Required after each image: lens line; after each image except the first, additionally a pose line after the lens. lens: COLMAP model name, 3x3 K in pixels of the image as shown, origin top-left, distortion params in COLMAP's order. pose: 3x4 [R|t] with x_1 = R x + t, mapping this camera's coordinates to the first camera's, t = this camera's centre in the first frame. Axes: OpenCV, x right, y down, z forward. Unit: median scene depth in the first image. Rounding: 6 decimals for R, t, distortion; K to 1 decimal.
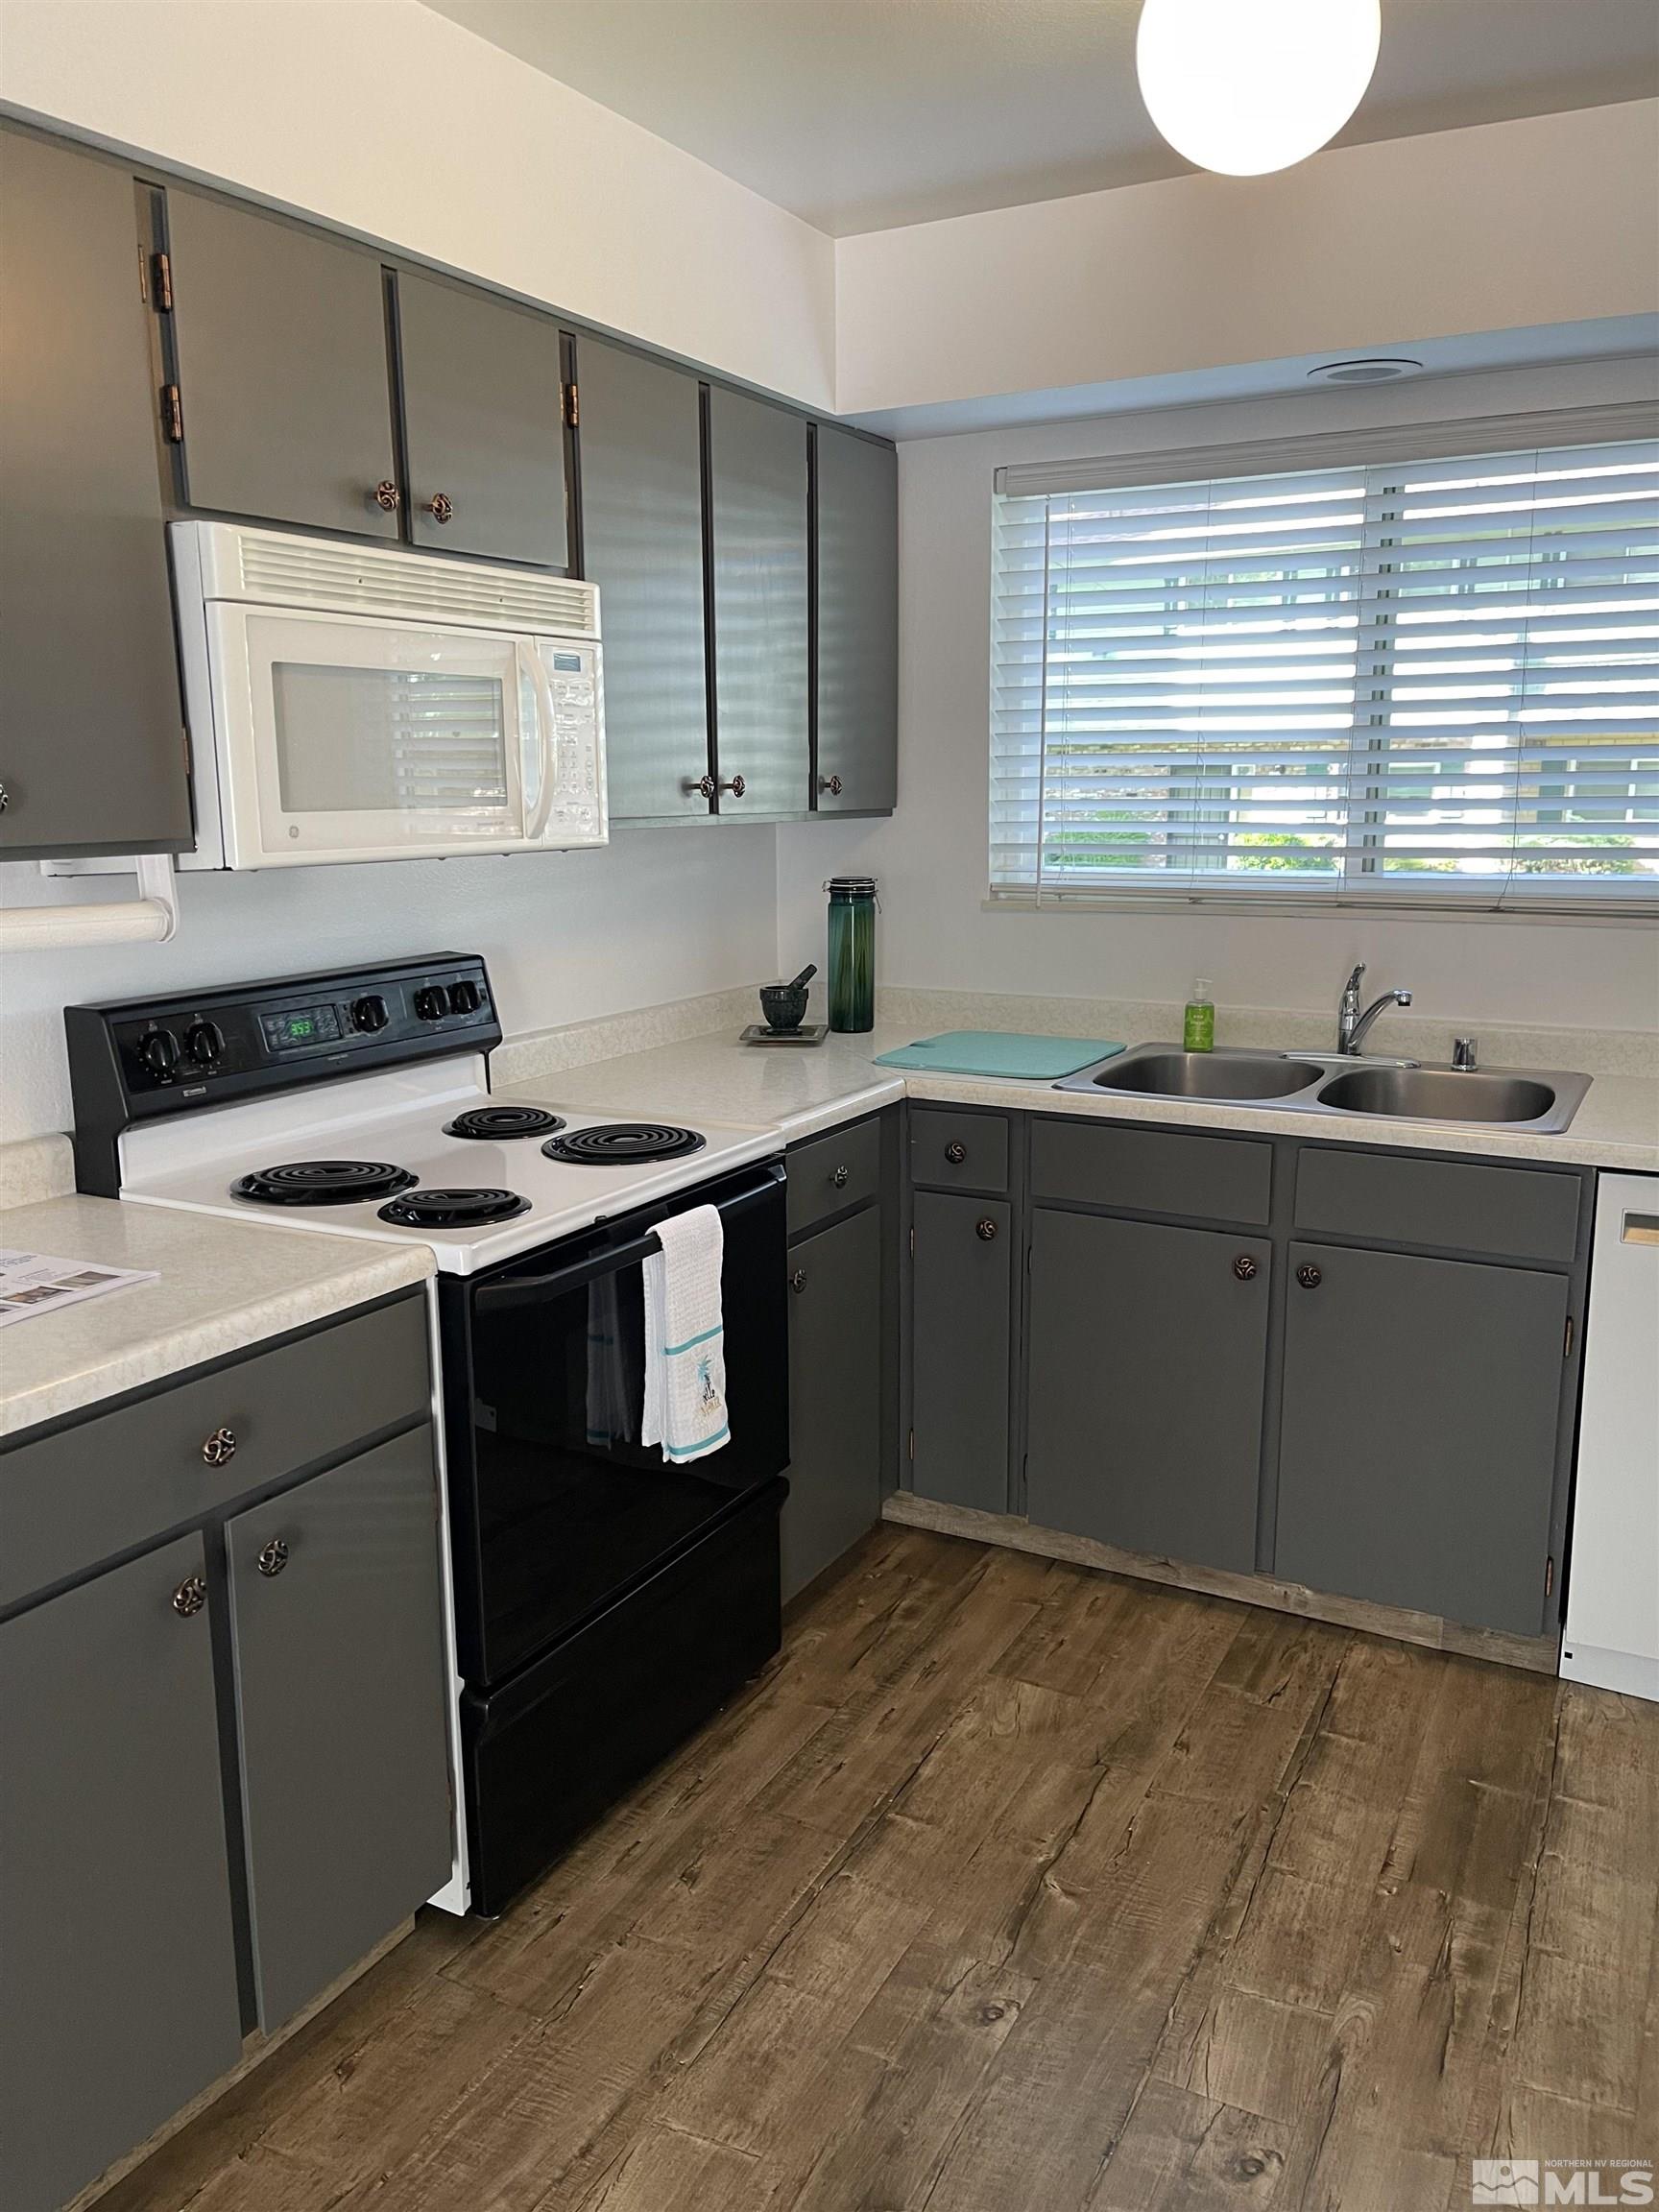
lens RADIAL K [[1659.8, 0, 821.3], [0, 1659.8, 1107.0], [0, 0, 1]] dist [0.062742, -0.082001]
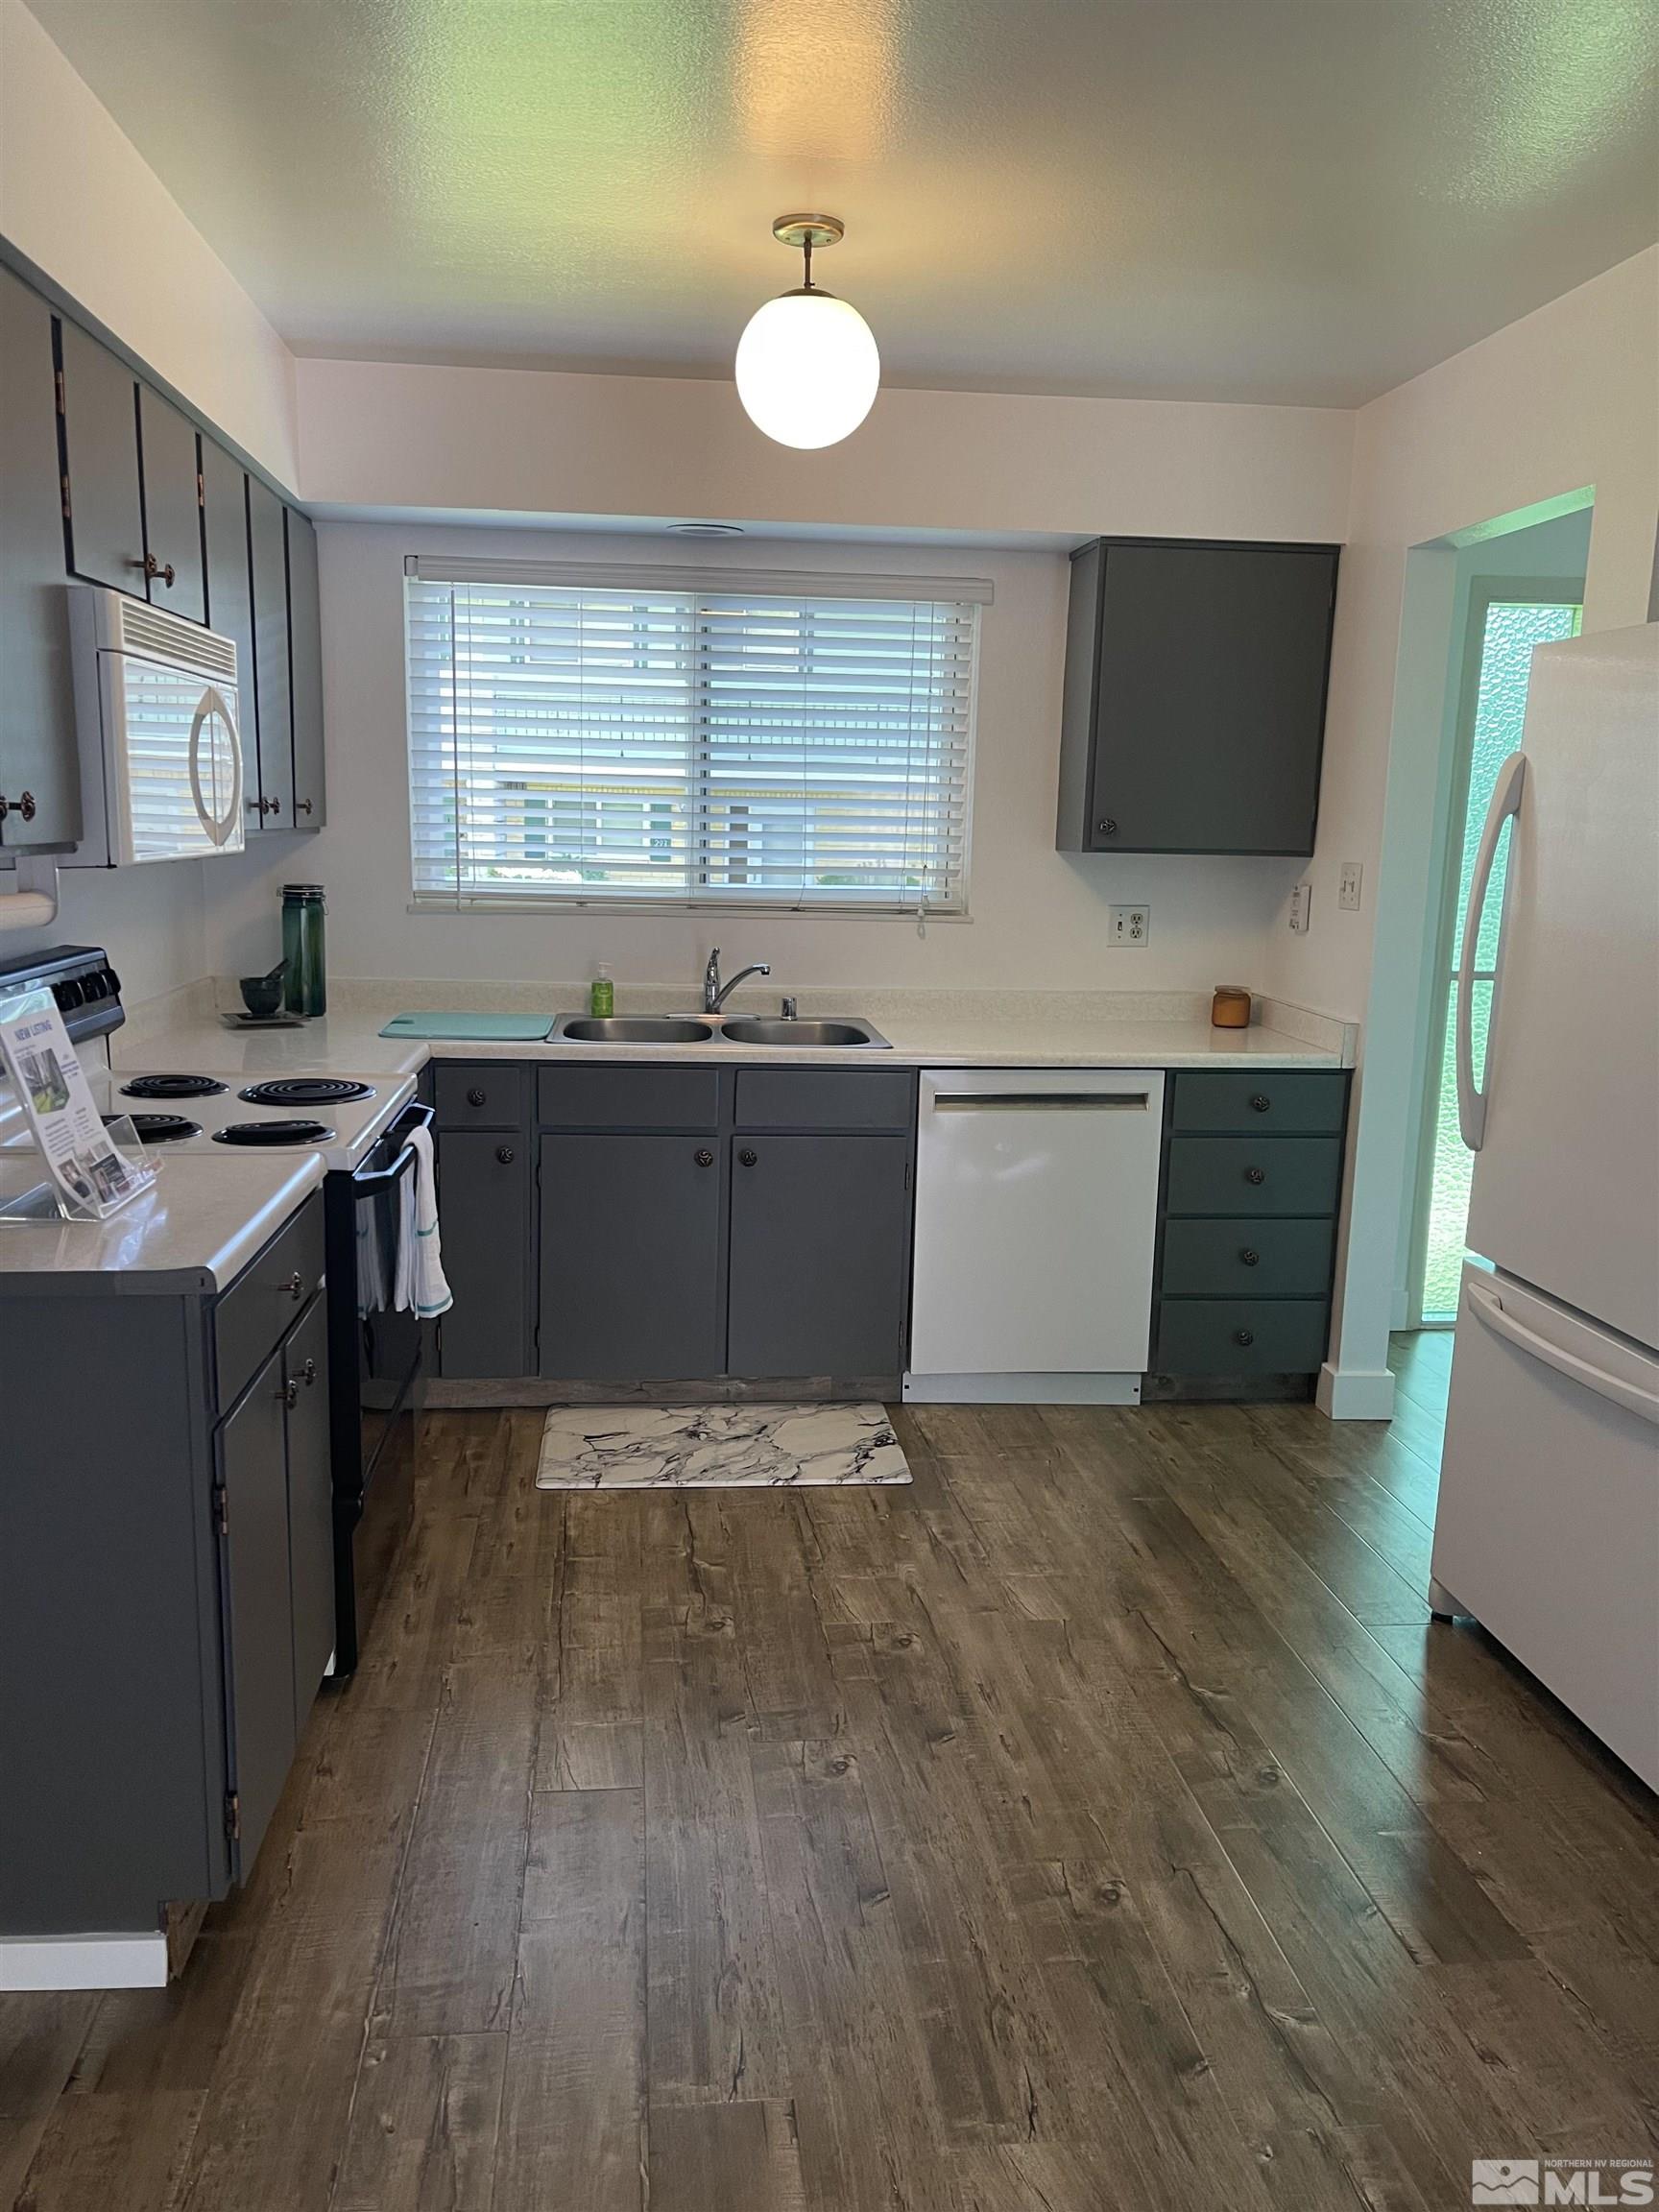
lens RADIAL K [[1659.8, 0, 809.5], [0, 1659.8, 1125.4], [0, 0, 1]] dist [0.062742, -0.082001]
pose [[0.825472, -0.076520, 0.559233, -0.481470], [0.079145, 0.996671, 0.019551, 0.049497], [-0.558867, 0.028122, 0.828780, -0.234478]]
